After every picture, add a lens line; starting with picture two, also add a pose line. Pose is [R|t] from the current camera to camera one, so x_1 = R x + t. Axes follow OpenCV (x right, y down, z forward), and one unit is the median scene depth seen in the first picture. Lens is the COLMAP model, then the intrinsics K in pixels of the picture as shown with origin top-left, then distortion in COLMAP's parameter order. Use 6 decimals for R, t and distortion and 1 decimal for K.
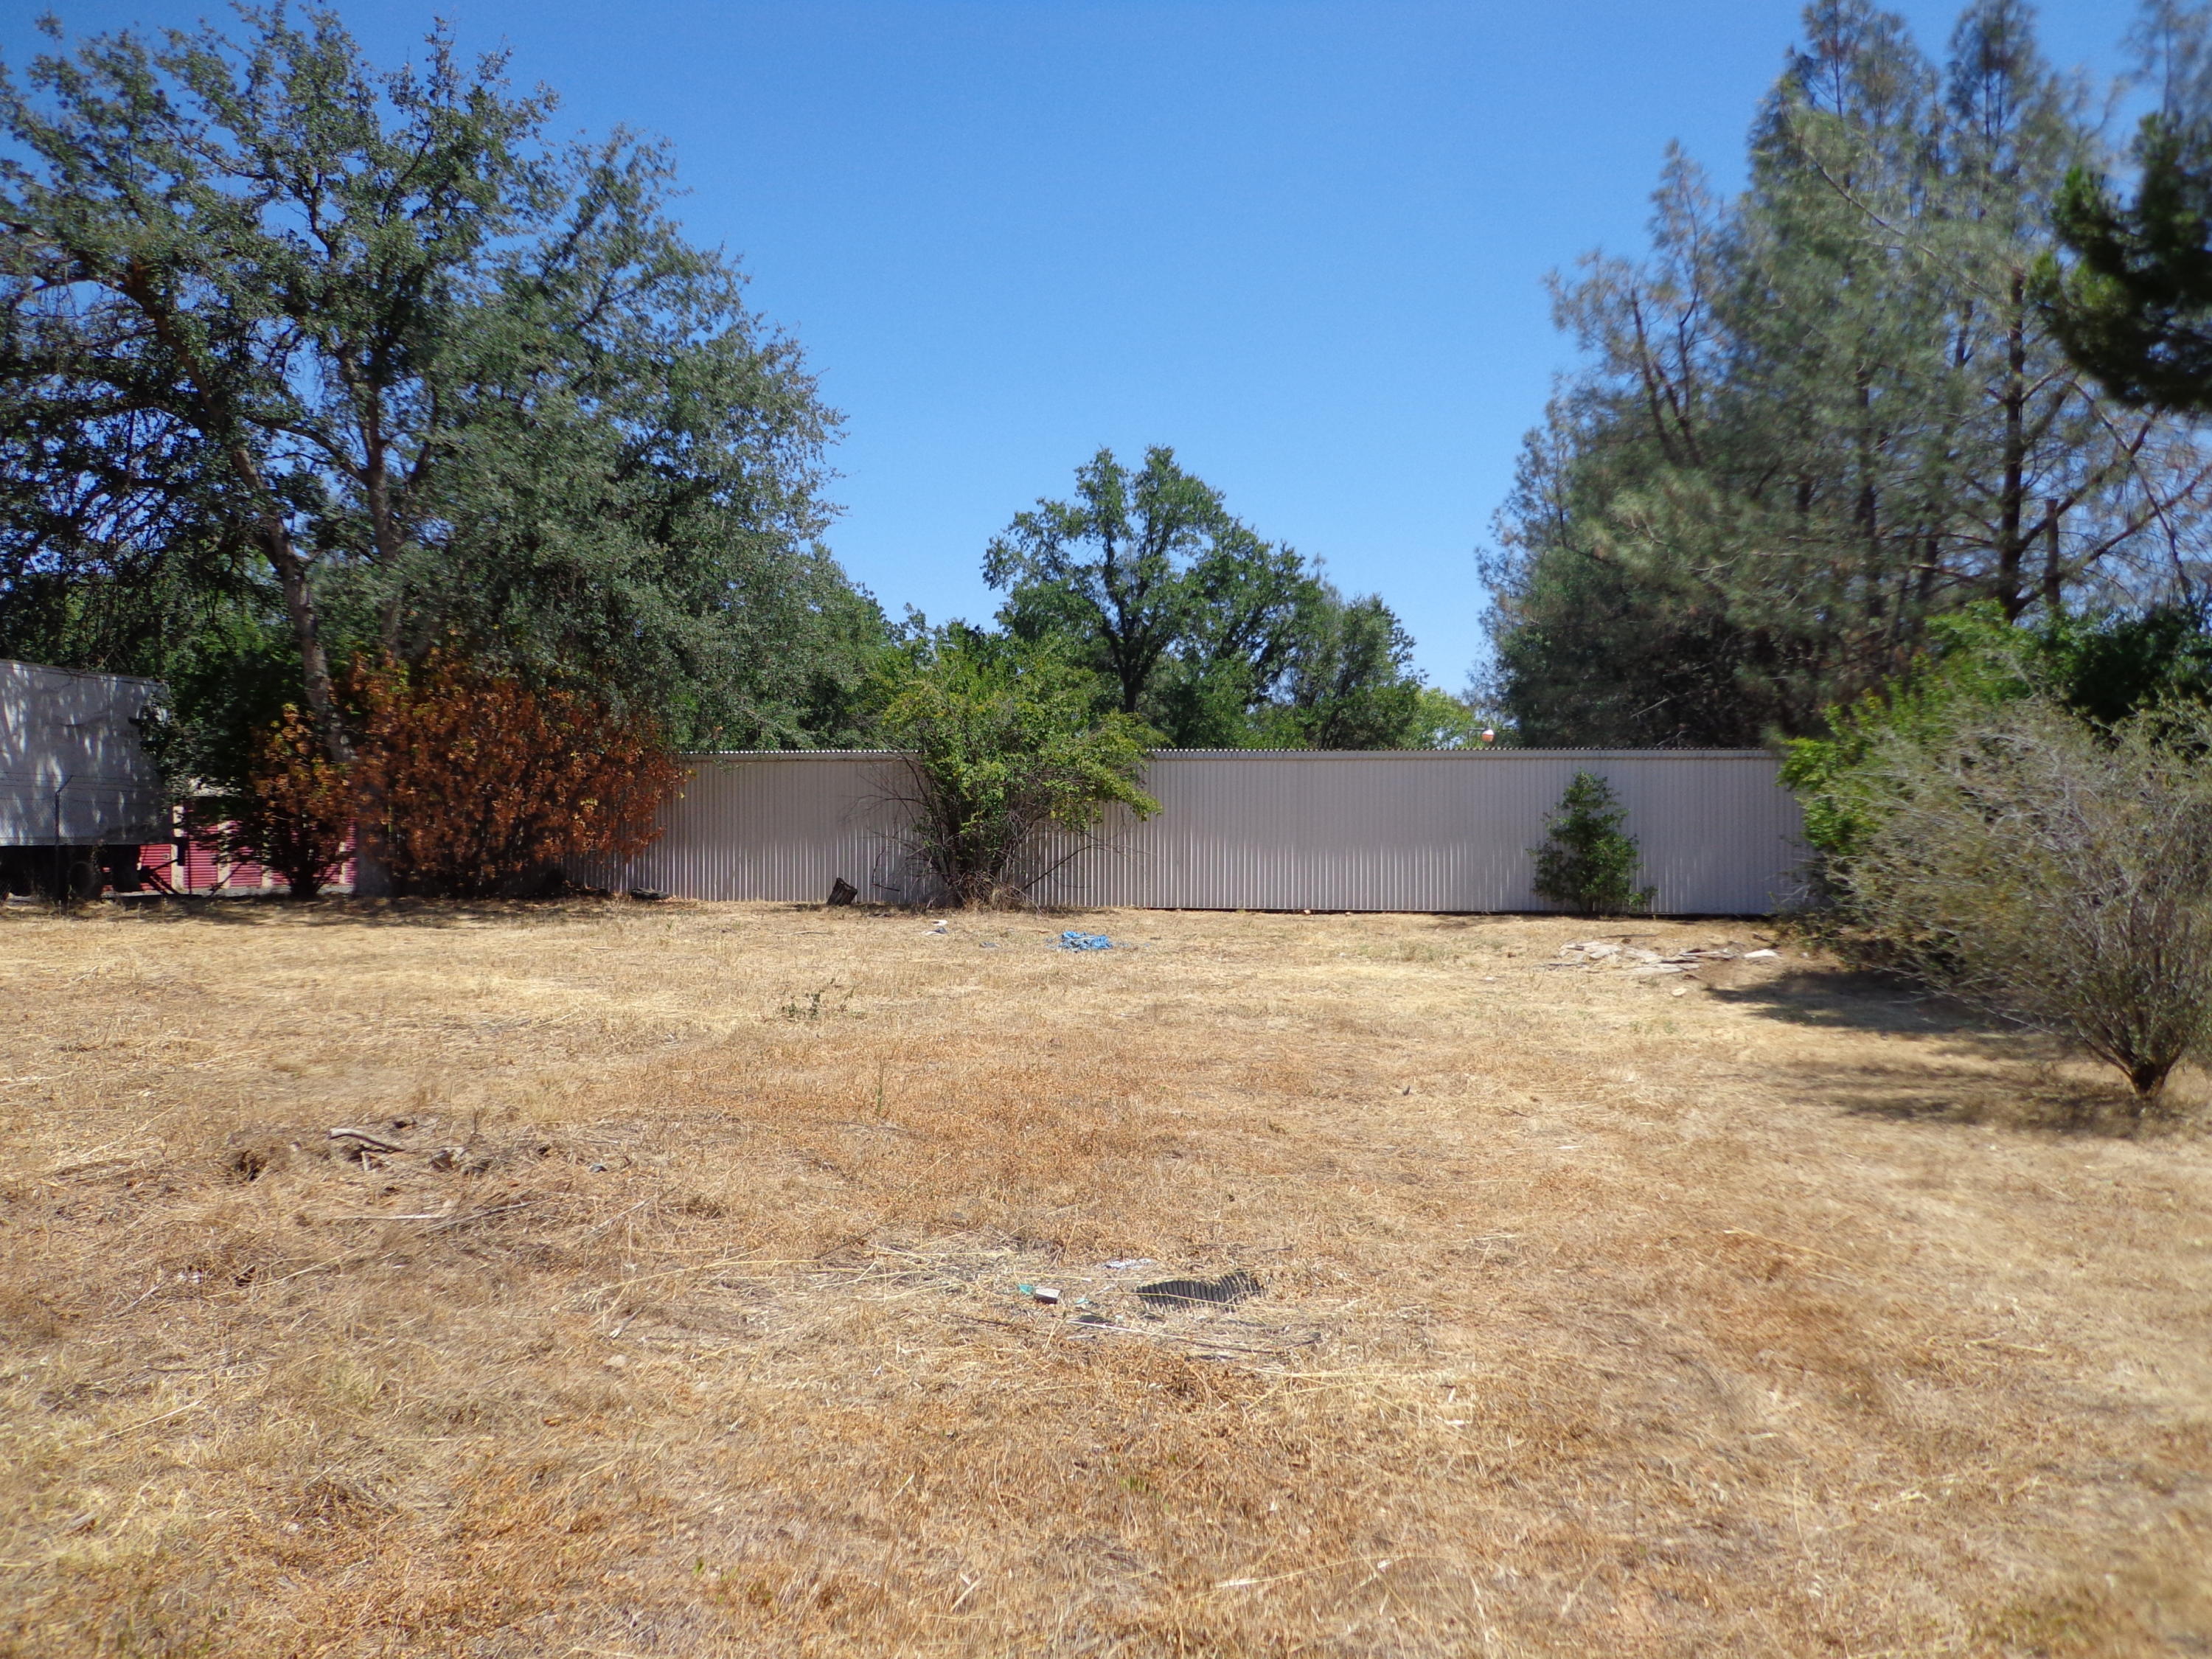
lens RADIAL K [[1563.2, 0, 1173.4], [0, 1563.2, 823.4], [0, 0, 1]] dist [0.000808, 0.049870]
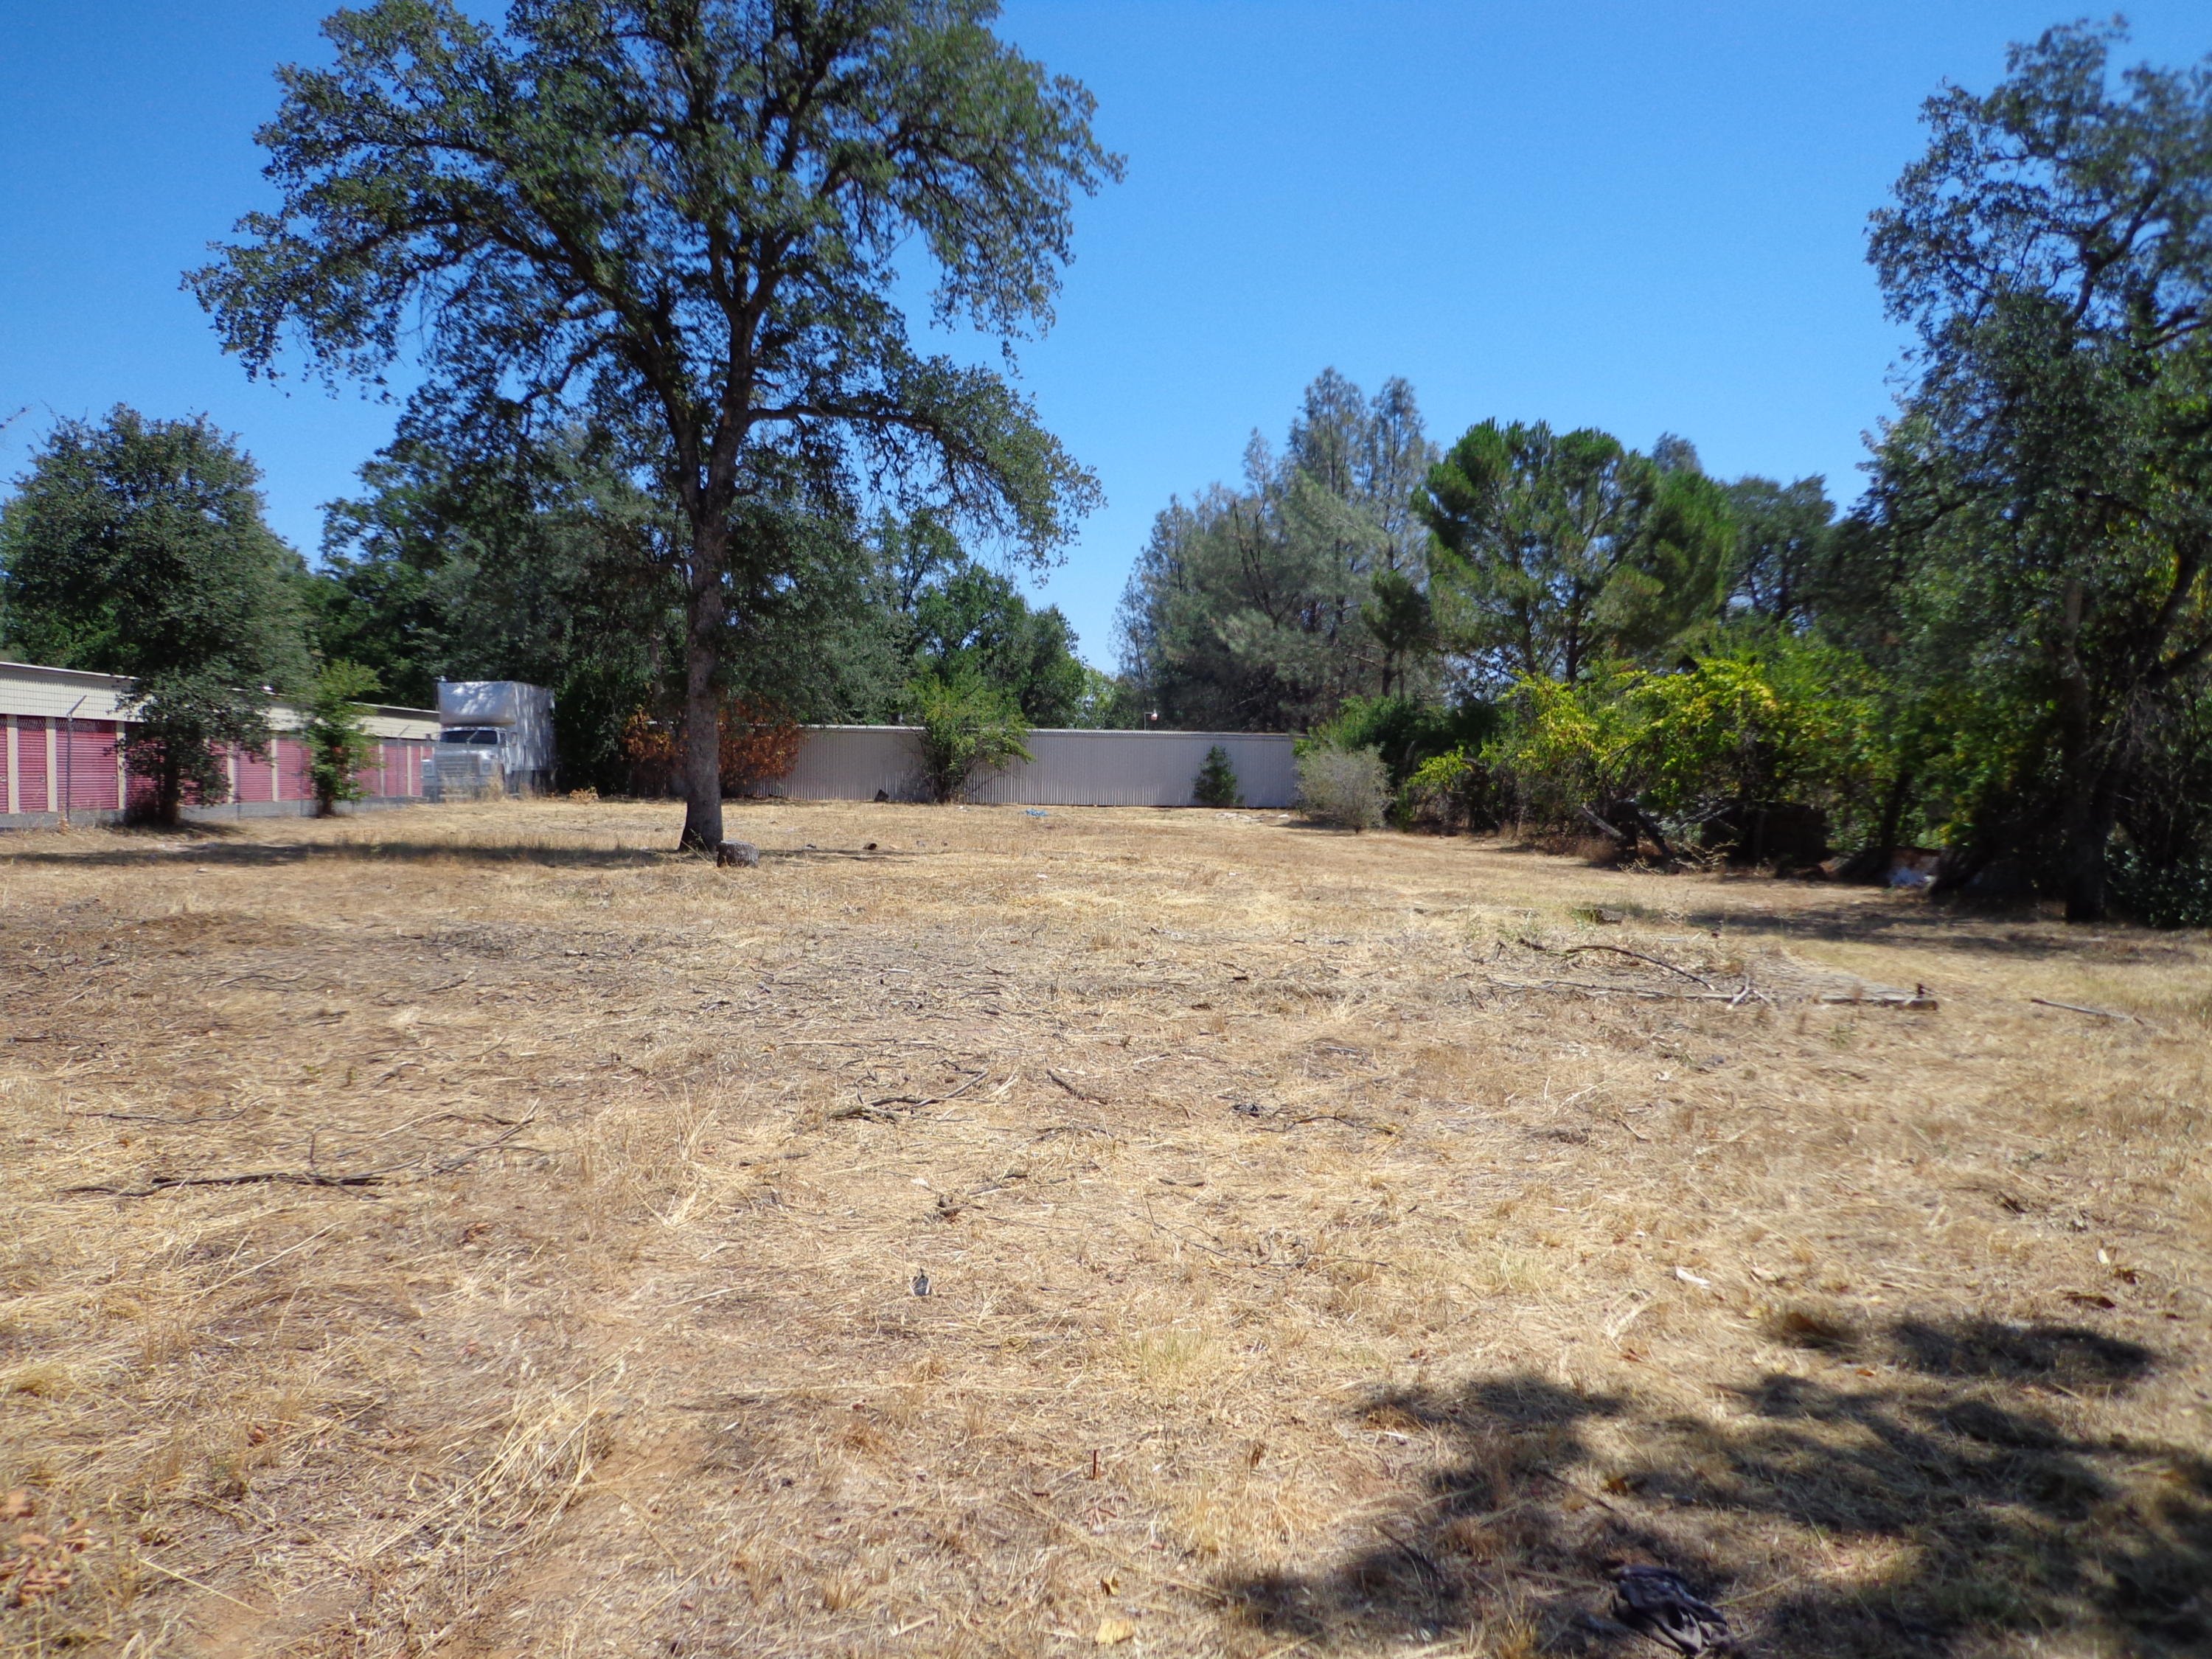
lens RADIAL K [[1605.4, 0, 1106.0], [0, 1605.4, 829.5], [0, 0, 1]] dist [-0.065694, 0.046145]
pose [[0.972269, 0.002225, 0.233854, -0.197349], [-0.014649, 0.998571, 0.051403, -0.012193], [-0.233406, -0.053403, 0.970912, -0.558549]]
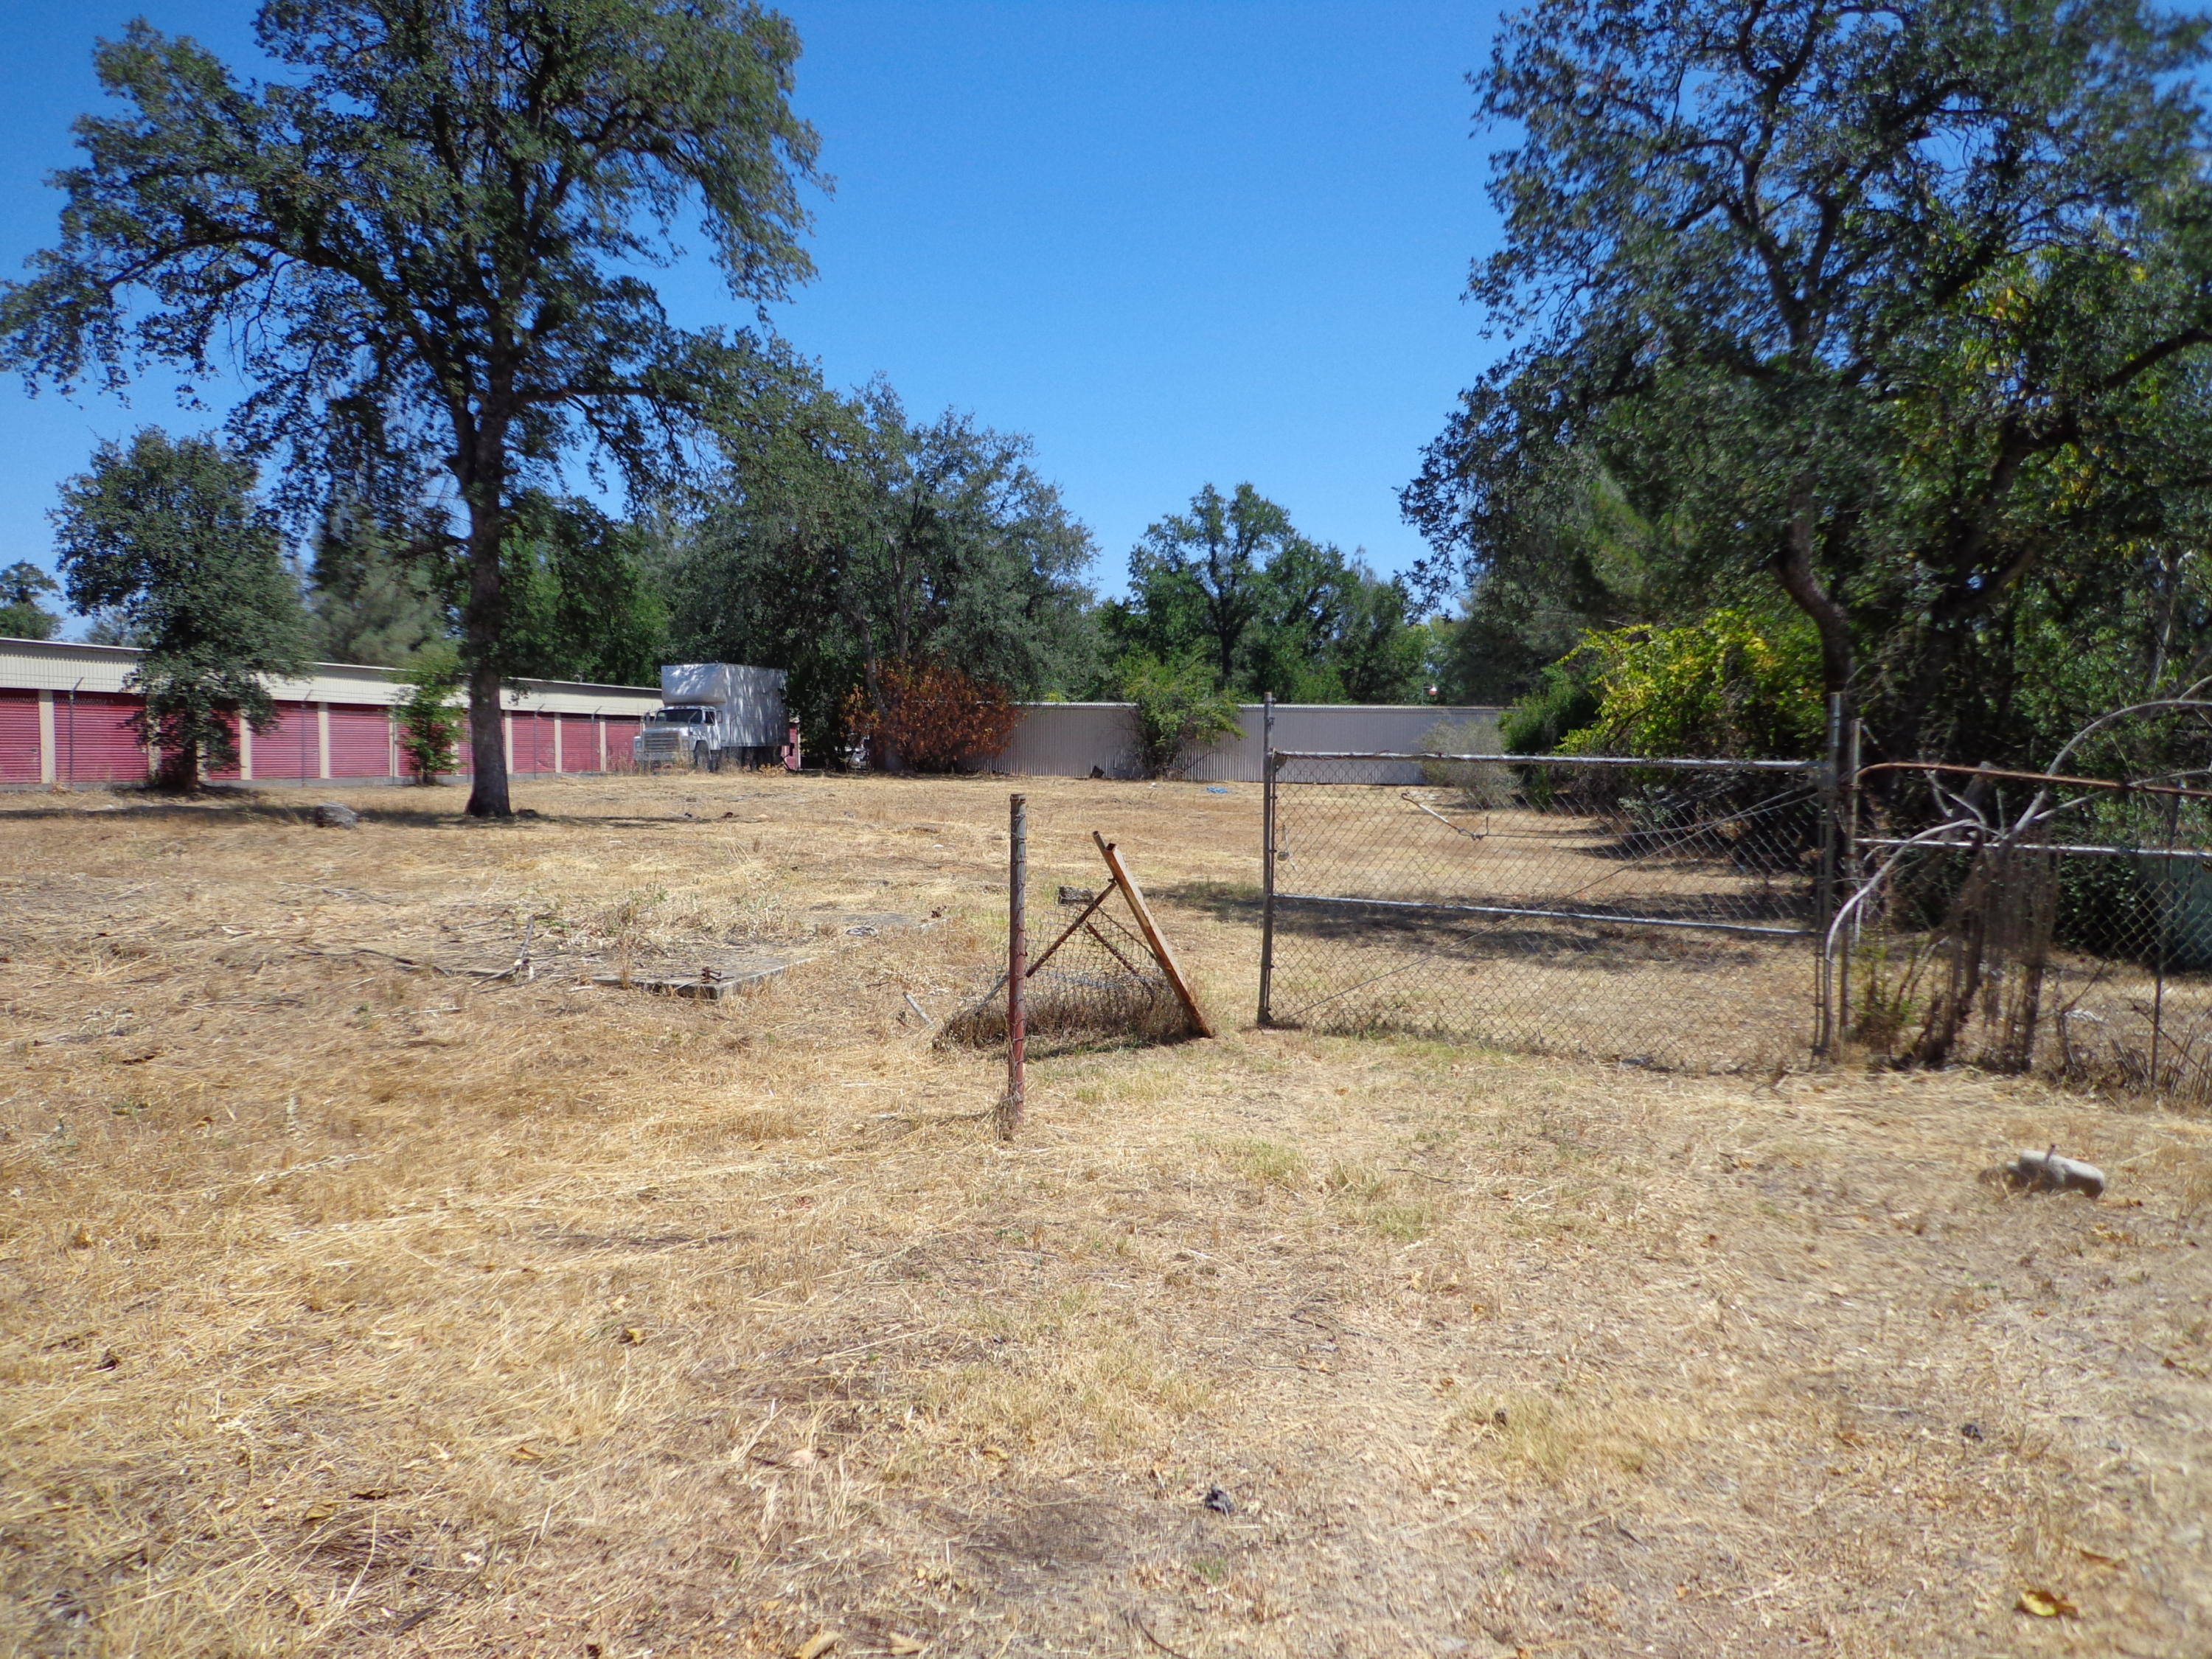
lens RADIAL K [[1605.4, 0, 1106.0], [0, 1605.4, 829.5], [0, 0, 1]] dist [-0.065694, 0.046145]
pose [[0.995752, 0.015360, -0.090790, 0.000536], [-0.009445, 0.997825, 0.065234, -0.009685], [0.091595, -0.064100, 0.993731, -0.549065]]
